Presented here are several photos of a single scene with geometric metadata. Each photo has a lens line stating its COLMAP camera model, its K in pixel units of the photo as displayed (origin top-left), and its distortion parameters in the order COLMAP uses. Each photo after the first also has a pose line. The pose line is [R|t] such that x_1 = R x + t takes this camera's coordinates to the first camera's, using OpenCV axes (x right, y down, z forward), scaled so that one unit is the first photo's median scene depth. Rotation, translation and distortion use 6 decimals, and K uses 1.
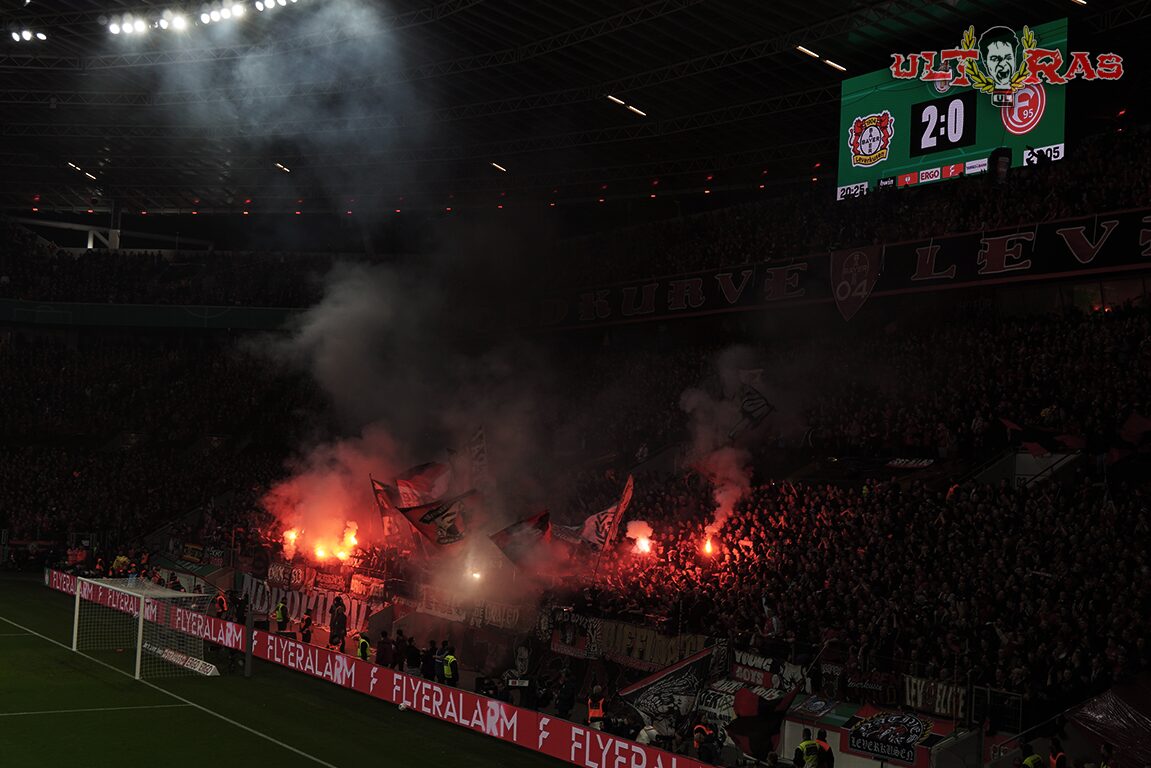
lens RADIAL K [[1484.0, 0, 715.0], [0, 1484.0, 366.9], [0, 0, 1]] dist [0.027063, 0.000000]
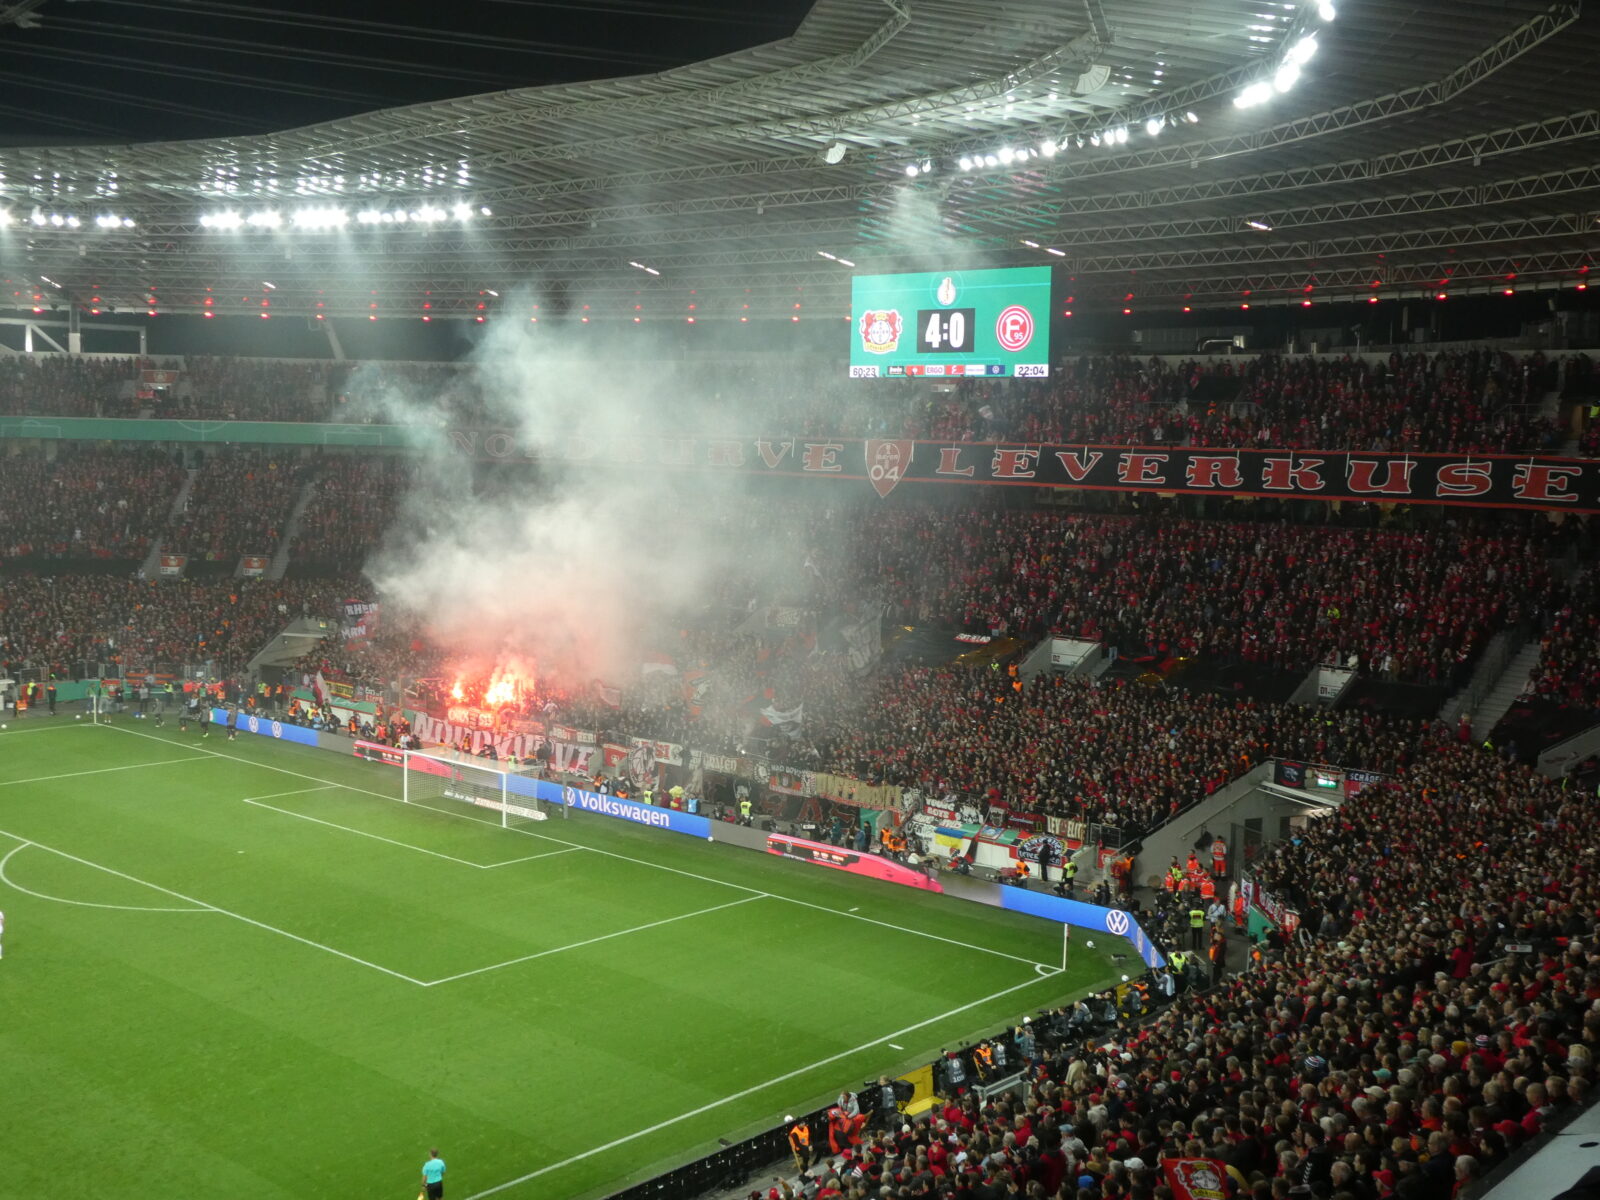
lens RADIAL K [[1747.7, 0, 812.8], [0, 1747.7, 567.0], [0, 0, 1]] dist [0.060070, 0.000000]
pose [[0.978293, -0.036522, 0.203985, -0.352623], [0.003928, 0.987438, 0.157956, -0.263536], [-0.207191, -0.153726, 0.966147, -0.585719]]
